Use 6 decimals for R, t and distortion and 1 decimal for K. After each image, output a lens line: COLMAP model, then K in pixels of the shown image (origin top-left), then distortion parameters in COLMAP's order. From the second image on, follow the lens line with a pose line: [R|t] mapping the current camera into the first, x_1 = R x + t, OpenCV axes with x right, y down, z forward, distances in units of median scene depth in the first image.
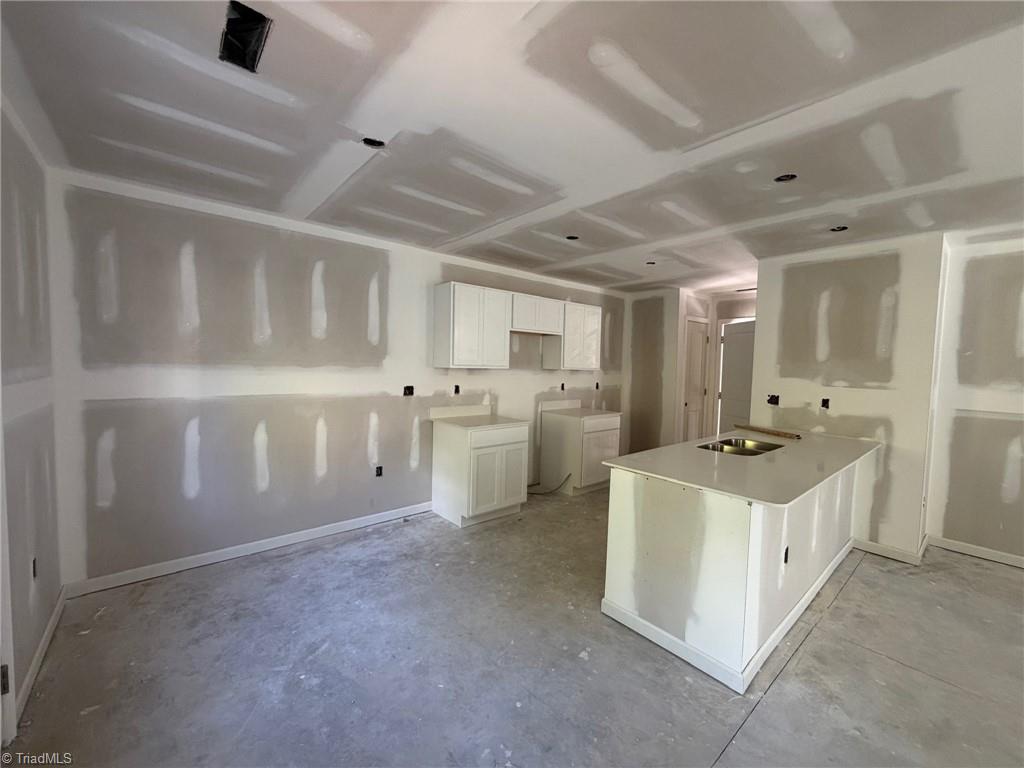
lens RADIAL K [[409.7, 0, 511.5], [0, 409.7, 380.8], [0, 0, 1]] dist [-0.000320, 0.000258]
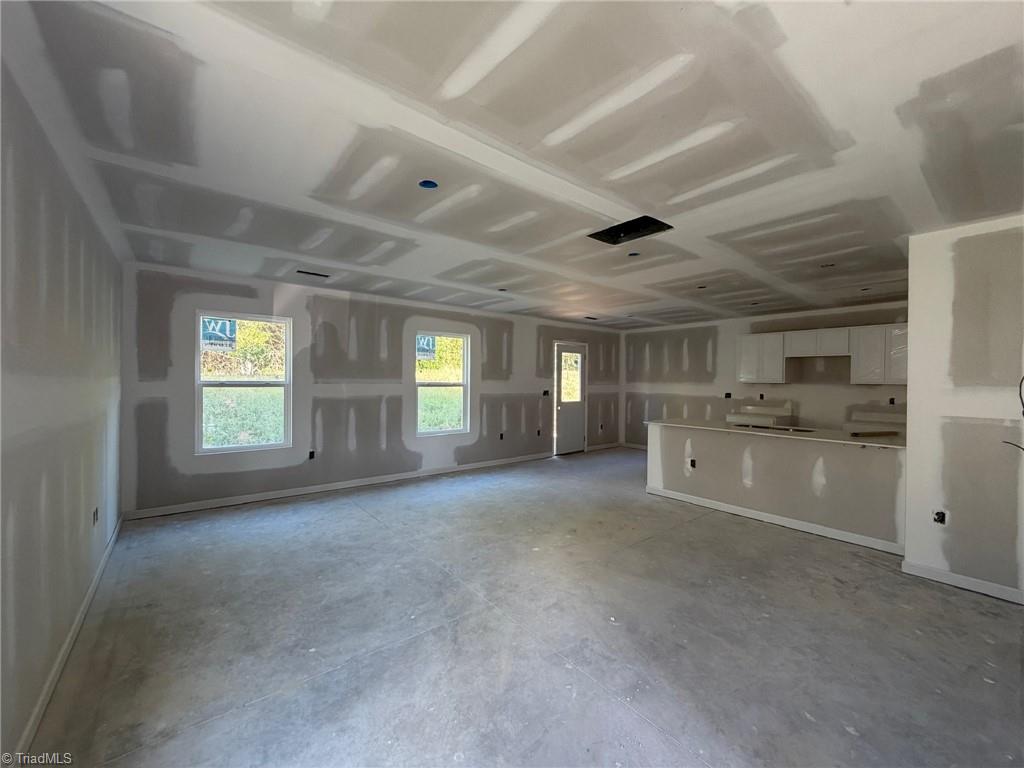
lens RADIAL K [[409.7, 0, 507.7], [0, 409.7, 383.6], [0, 0, 1]] dist [-0.000320, 0.000258]
pose [[-0.033712, -0.019164, -0.999248, 1.849126], [-0.060011, 0.998051, -0.017117, 0.070423], [0.997628, 0.059389, -0.034796, 0.059028]]
